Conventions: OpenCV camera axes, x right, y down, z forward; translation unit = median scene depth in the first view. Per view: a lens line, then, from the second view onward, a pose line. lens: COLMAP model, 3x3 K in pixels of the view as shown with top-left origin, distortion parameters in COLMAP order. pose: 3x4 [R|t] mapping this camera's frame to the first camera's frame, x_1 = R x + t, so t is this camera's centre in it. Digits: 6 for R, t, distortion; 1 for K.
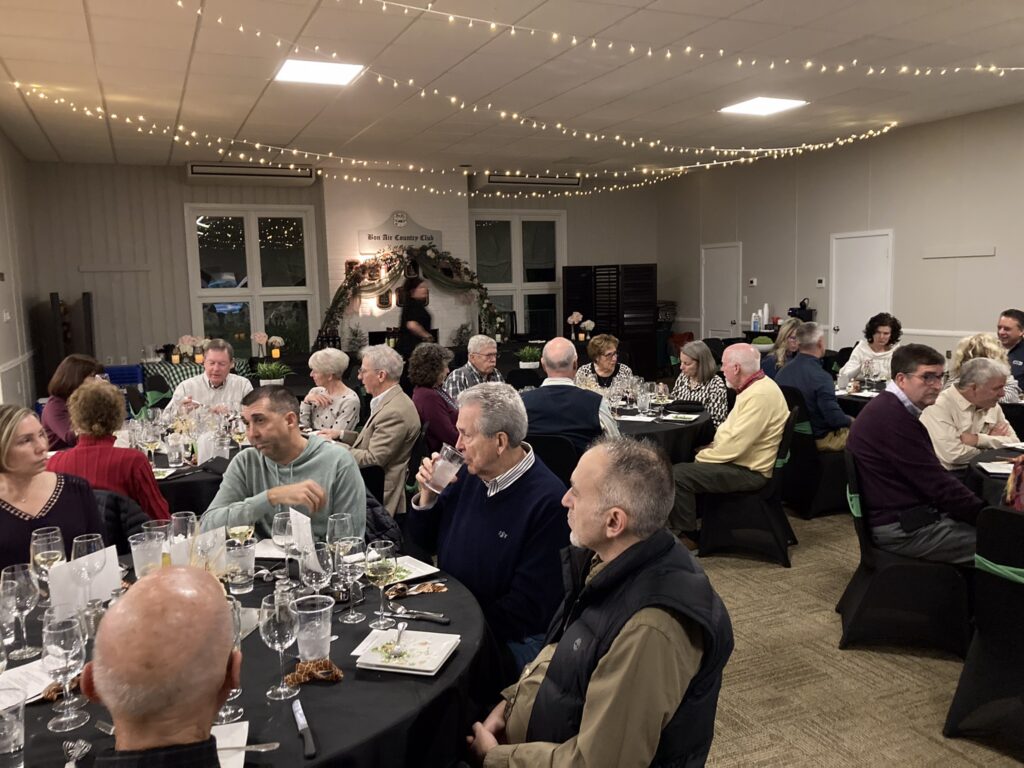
lens RADIAL K [[863.2, 0, 512.0], [0, 863.2, 384.0], [0, 0, 1]] dist [0.029027, 0.003325]
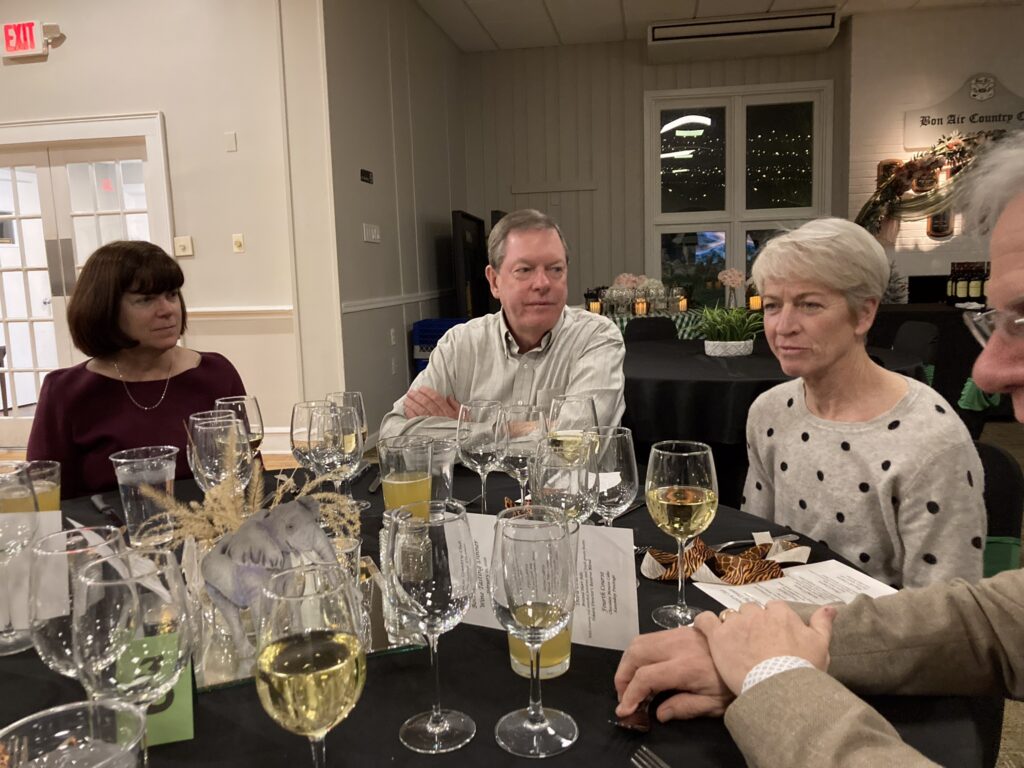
lens RADIAL K [[863.2, 0, 512.0], [0, 863.2, 384.0], [0, 0, 1]] dist [0.029027, 0.003325]
pose [[0.844525, 0.067996, -0.531183, -0.070937], [-0.048379, 0.997538, 0.050775, 0.000474], [0.533327, -0.017182, 0.845735, 0.318908]]
